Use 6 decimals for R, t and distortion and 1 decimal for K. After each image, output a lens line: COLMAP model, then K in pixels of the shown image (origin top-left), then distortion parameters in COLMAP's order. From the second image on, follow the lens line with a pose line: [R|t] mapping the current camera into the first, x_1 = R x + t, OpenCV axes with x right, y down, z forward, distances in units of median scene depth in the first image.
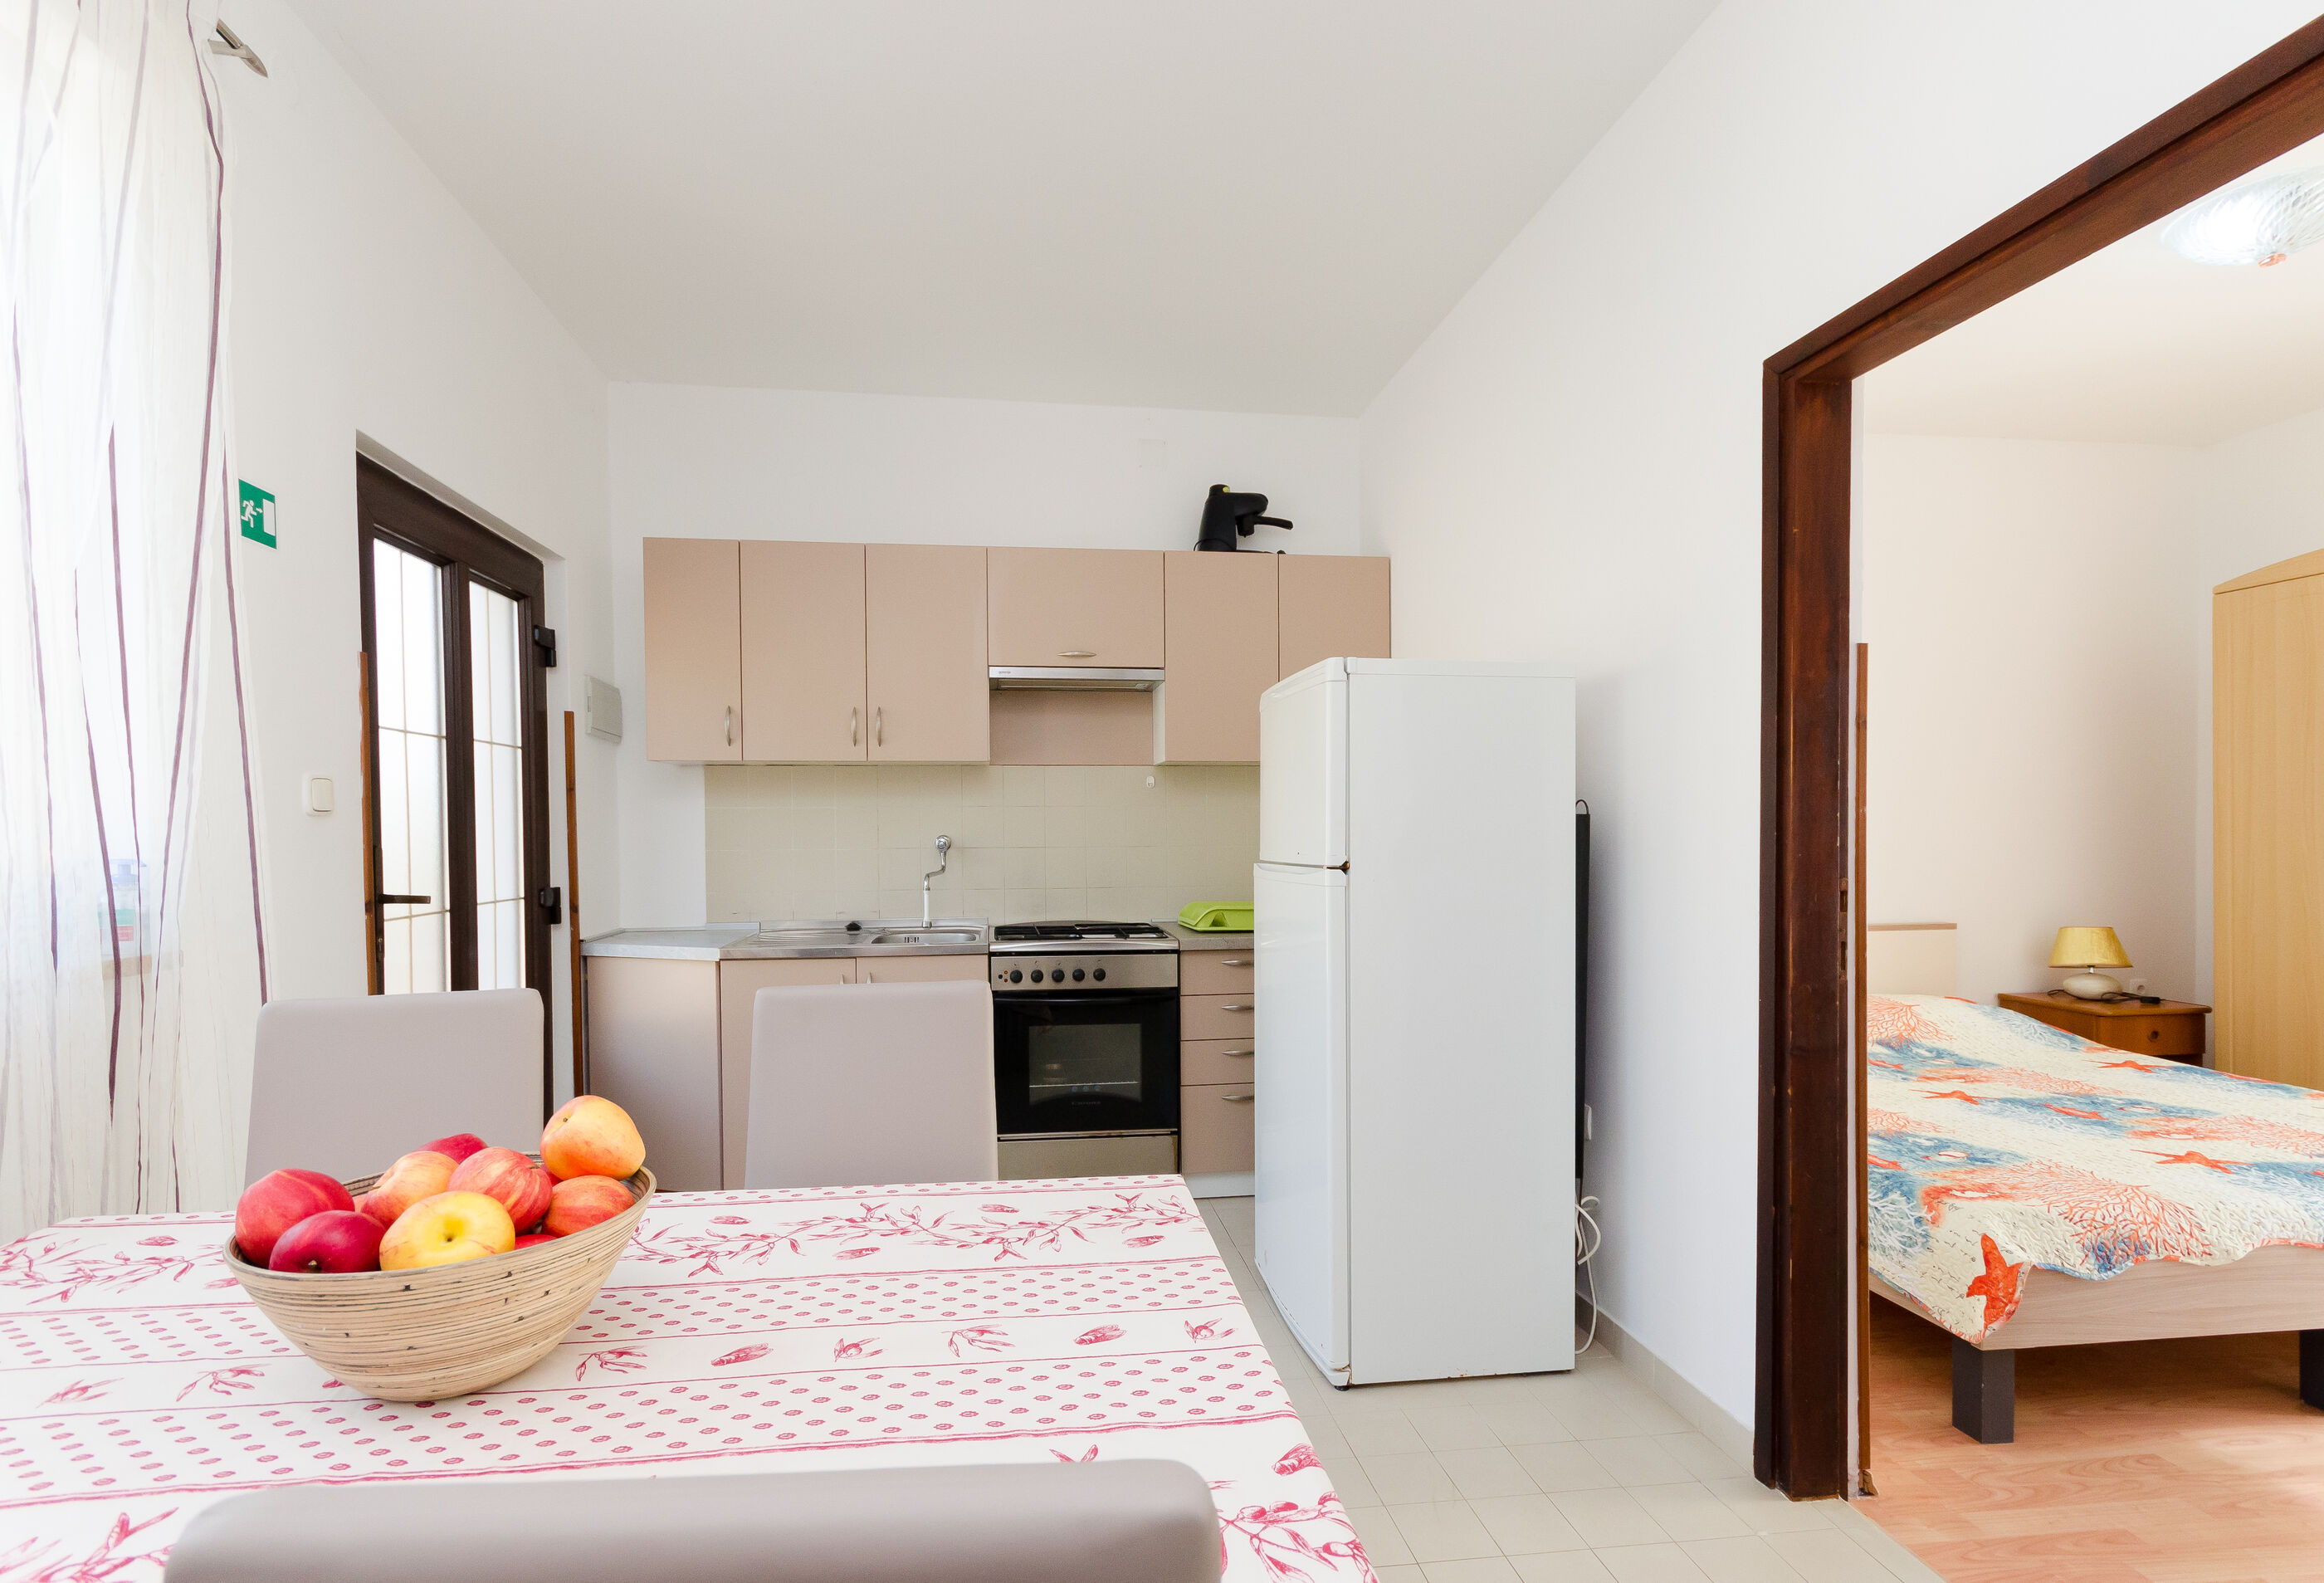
lens RADIAL K [[1051.7, 0, 1155.3], [0, 1051.7, 836.0], [0, 0, 1]] dist [0.001351, 0.000297]
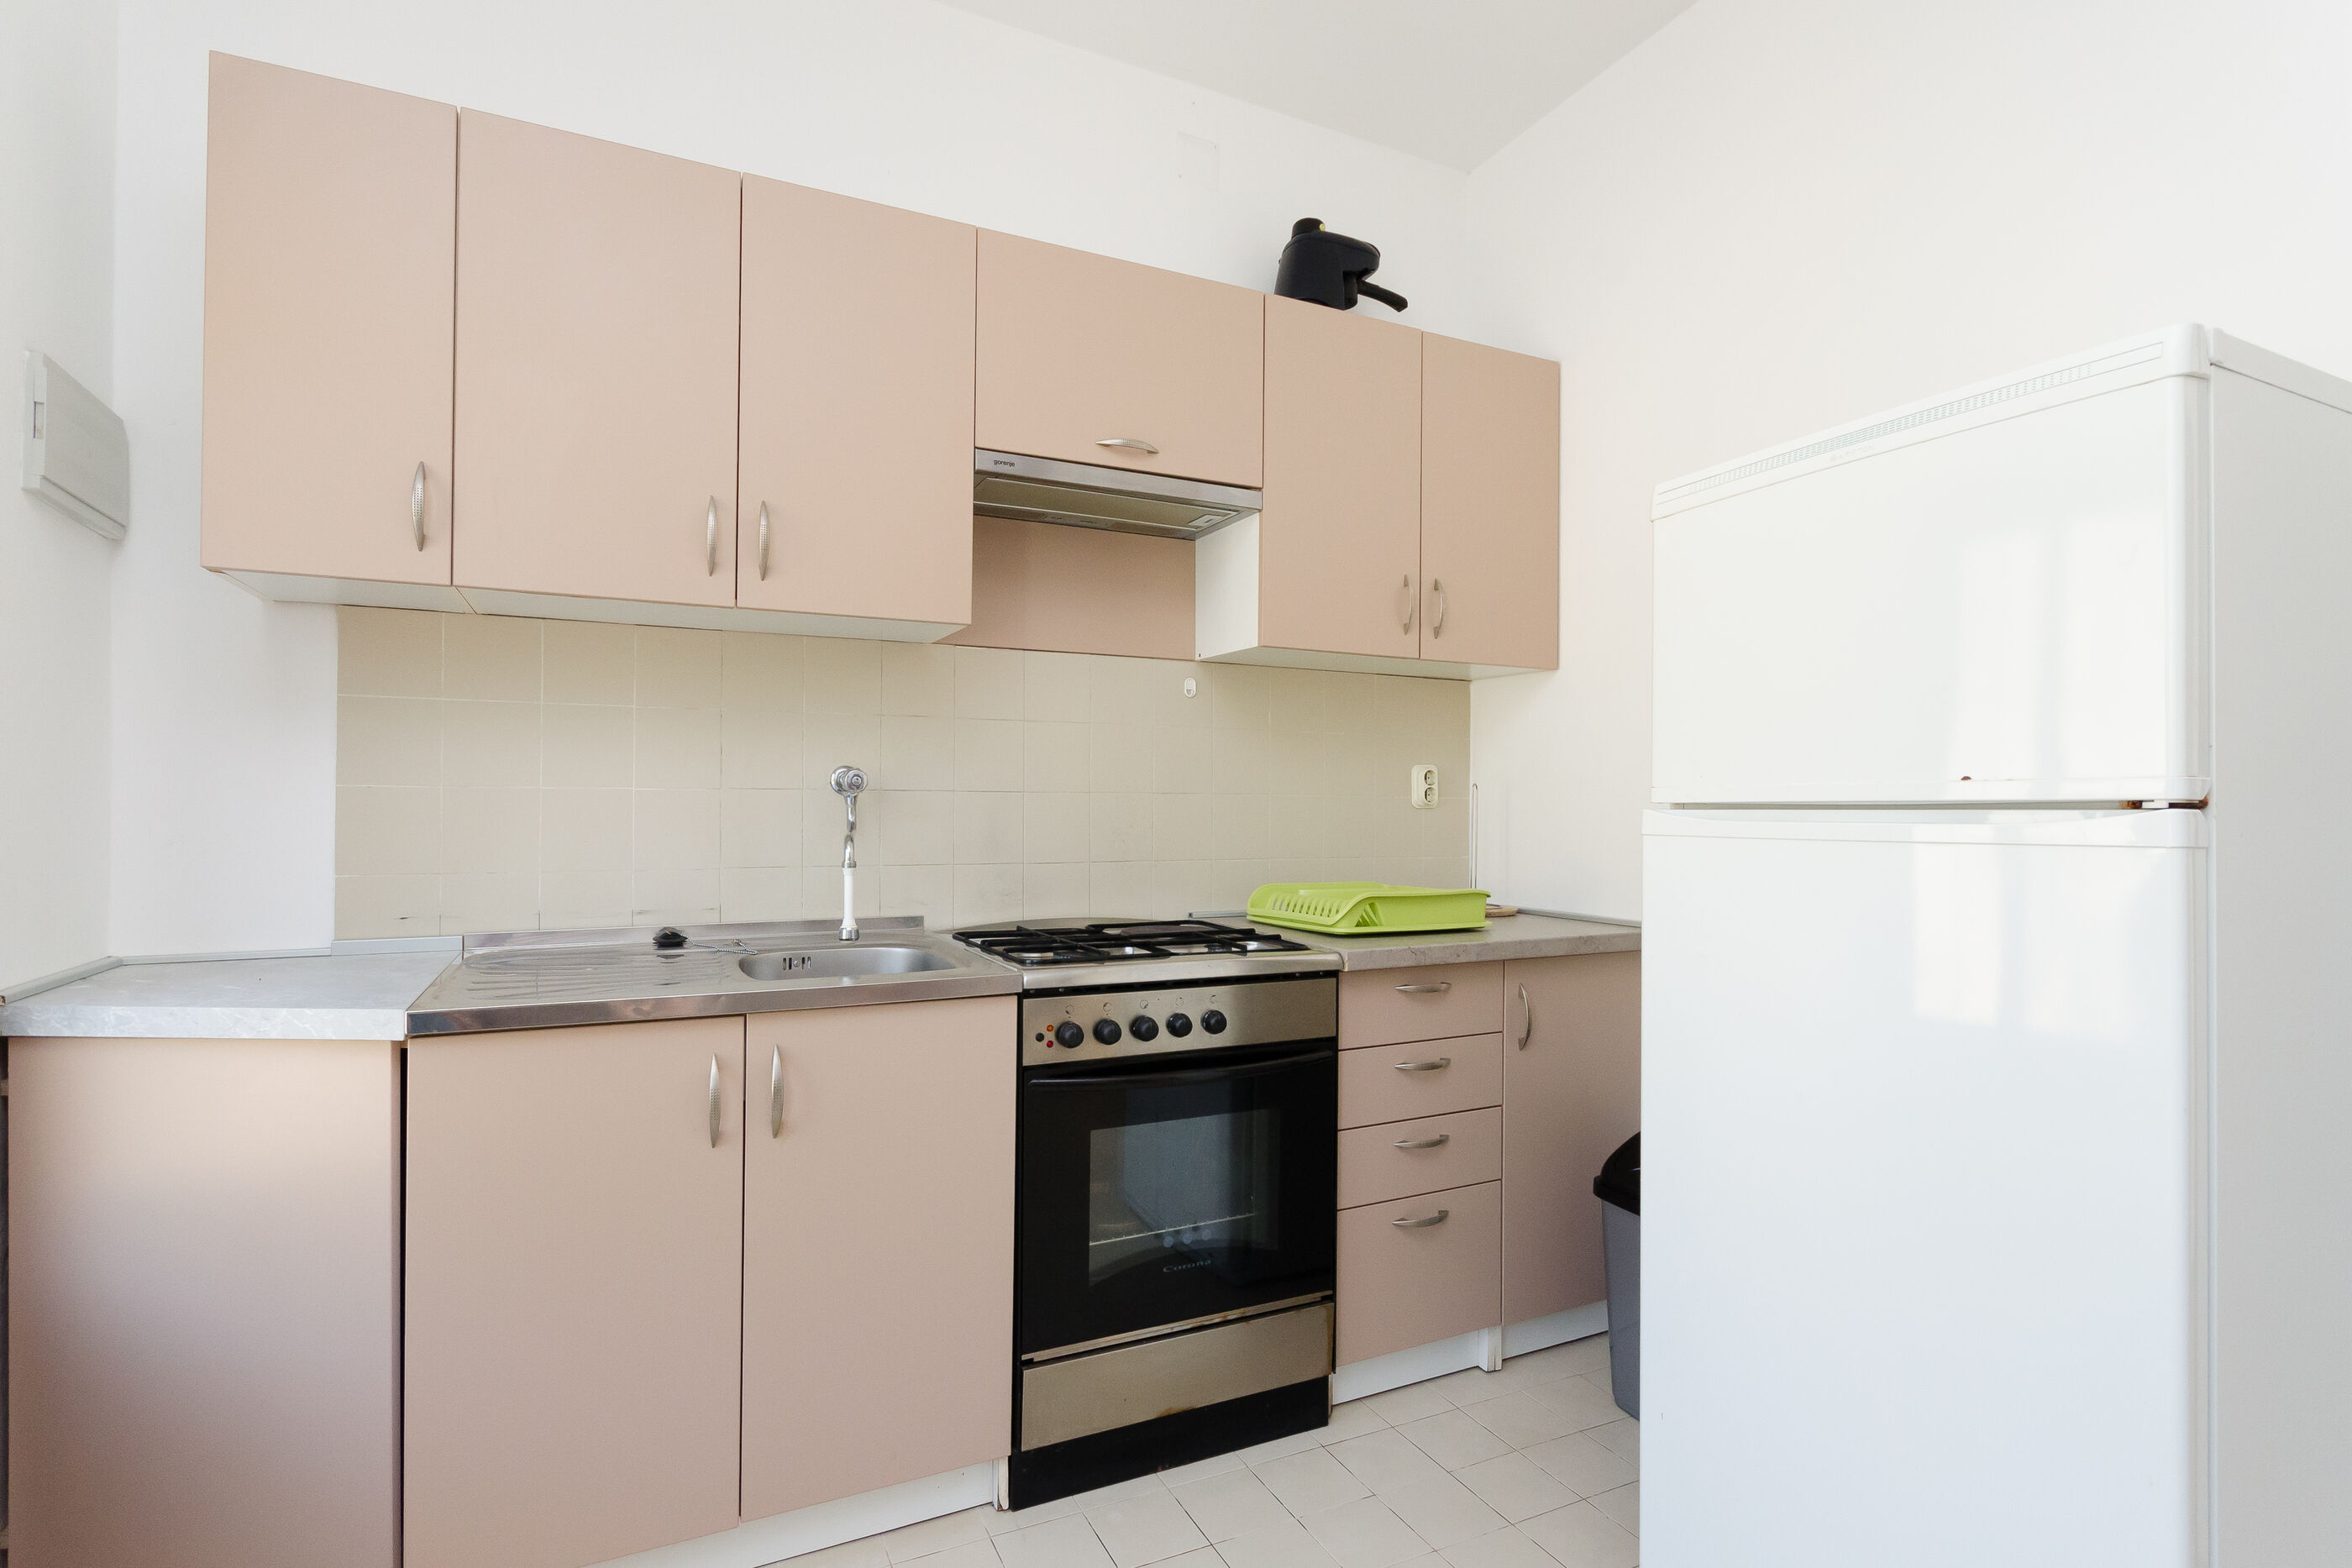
lens RADIAL K [[1095.9, 0, 1176.0], [0, 1095.9, 784.0], [0, 0, 1]] dist [0.011151, -0.011265]
pose [[0.955526, 0.016960, 0.294419, -0.235541], [-0.010652, 0.999678, -0.023014, 0.022822], [-0.294715, 0.018854, 0.955399, 0.462311]]
